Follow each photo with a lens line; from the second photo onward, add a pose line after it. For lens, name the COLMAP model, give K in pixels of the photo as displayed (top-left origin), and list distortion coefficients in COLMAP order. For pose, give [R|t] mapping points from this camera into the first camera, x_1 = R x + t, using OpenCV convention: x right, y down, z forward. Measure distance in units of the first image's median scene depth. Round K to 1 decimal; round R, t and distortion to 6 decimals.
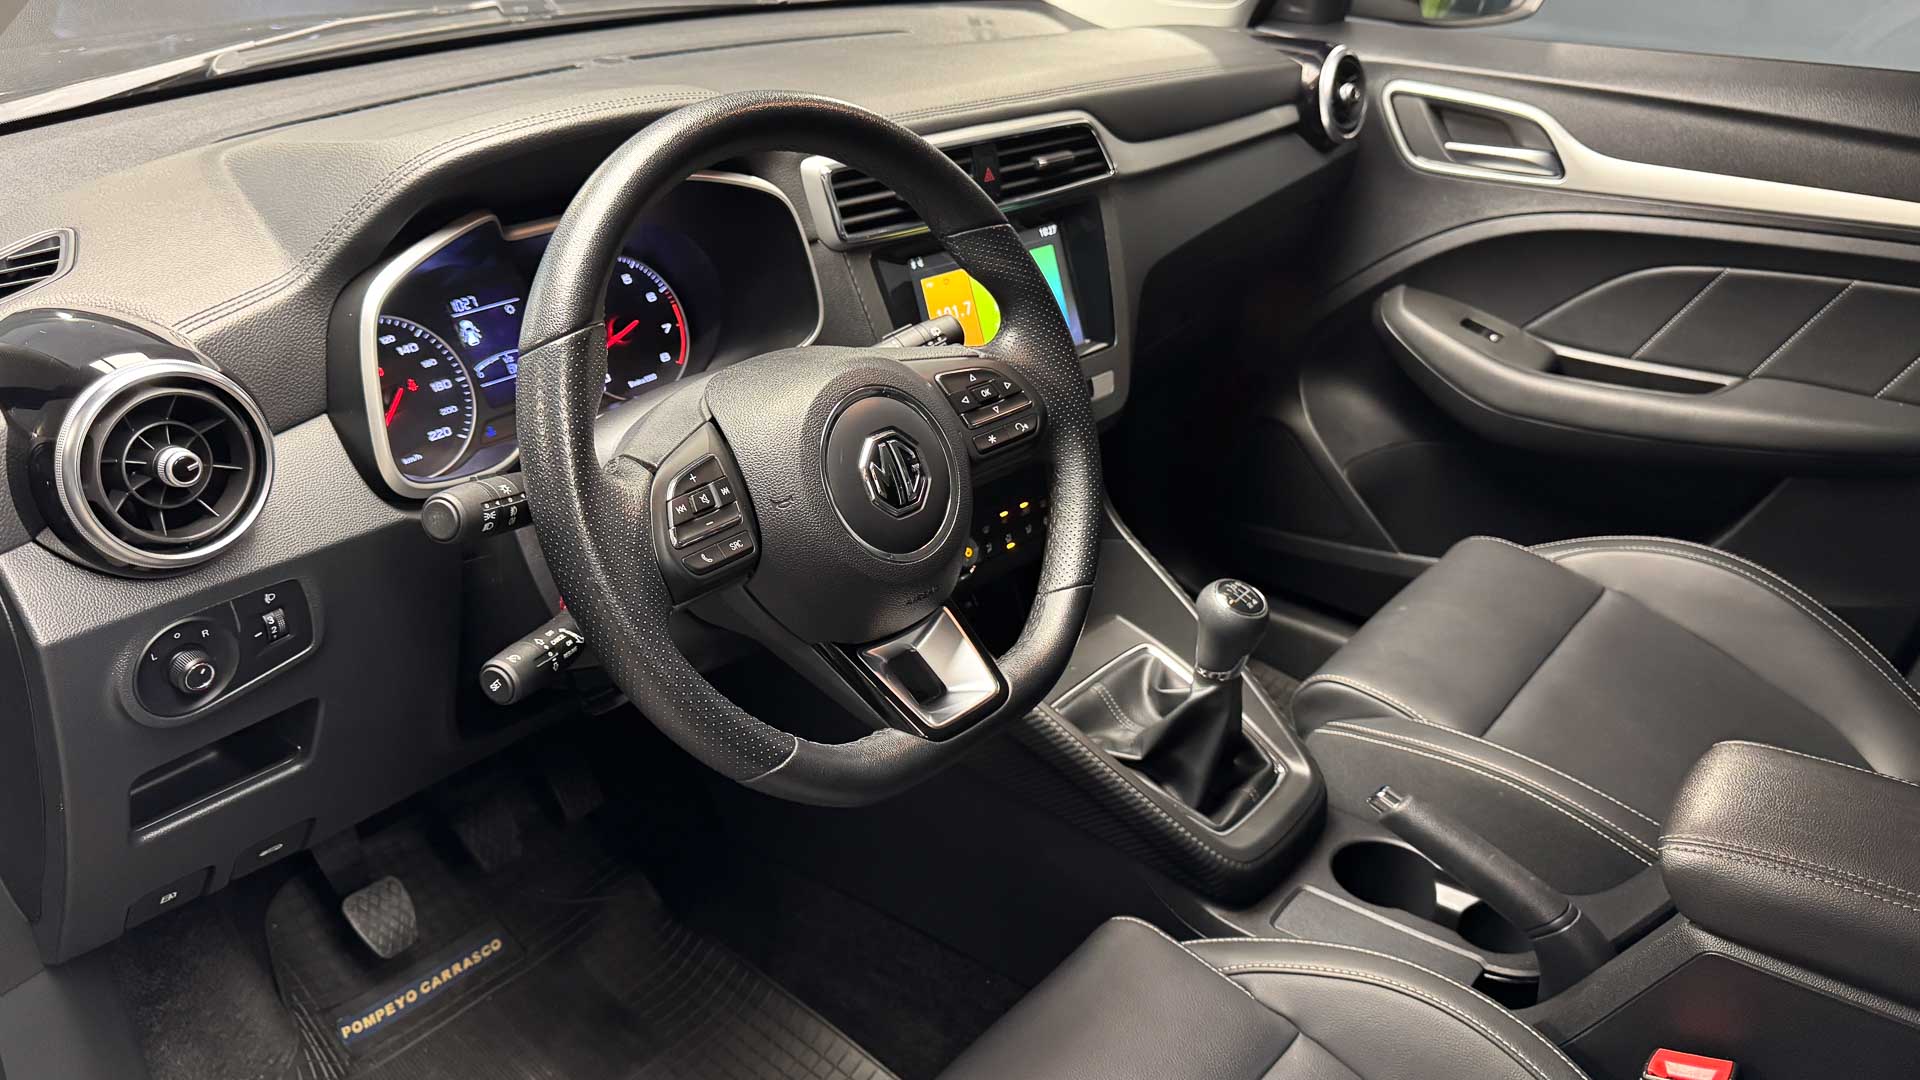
lens RADIAL K [[1462.8, 0, 964.6], [0, 1462.8, 506.2], [0, 0, 1]] dist [0.125853, -0.222074]
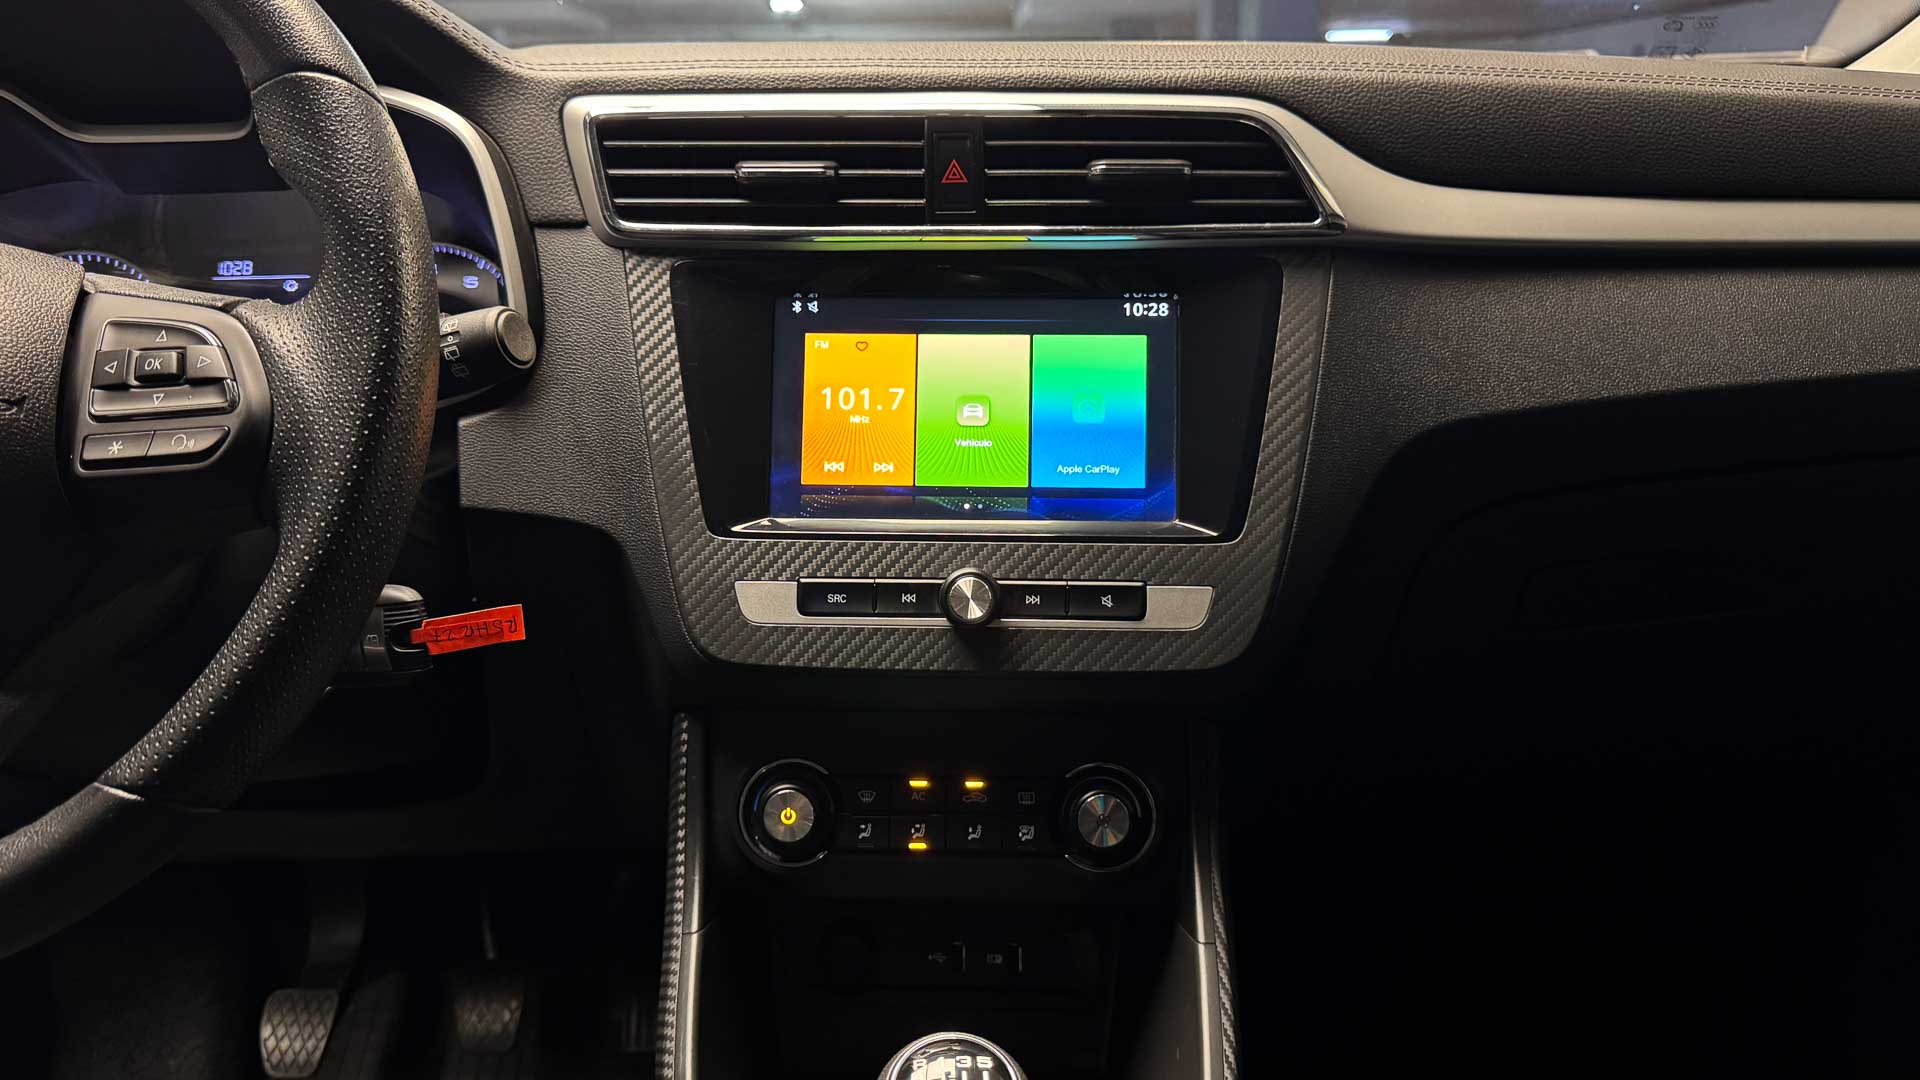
lens RADIAL K [[1426.9, 0, 922.4], [0, 1426.9, 530.5], [0, 0, 1]] dist [0.114887, -0.208100]
pose [[0.651803, 0.156344, -0.742098, 0.445279], [-0.304722, 0.950047, -0.067491, -0.053009], [0.694477, 0.270124, 0.666884, 0.666373]]
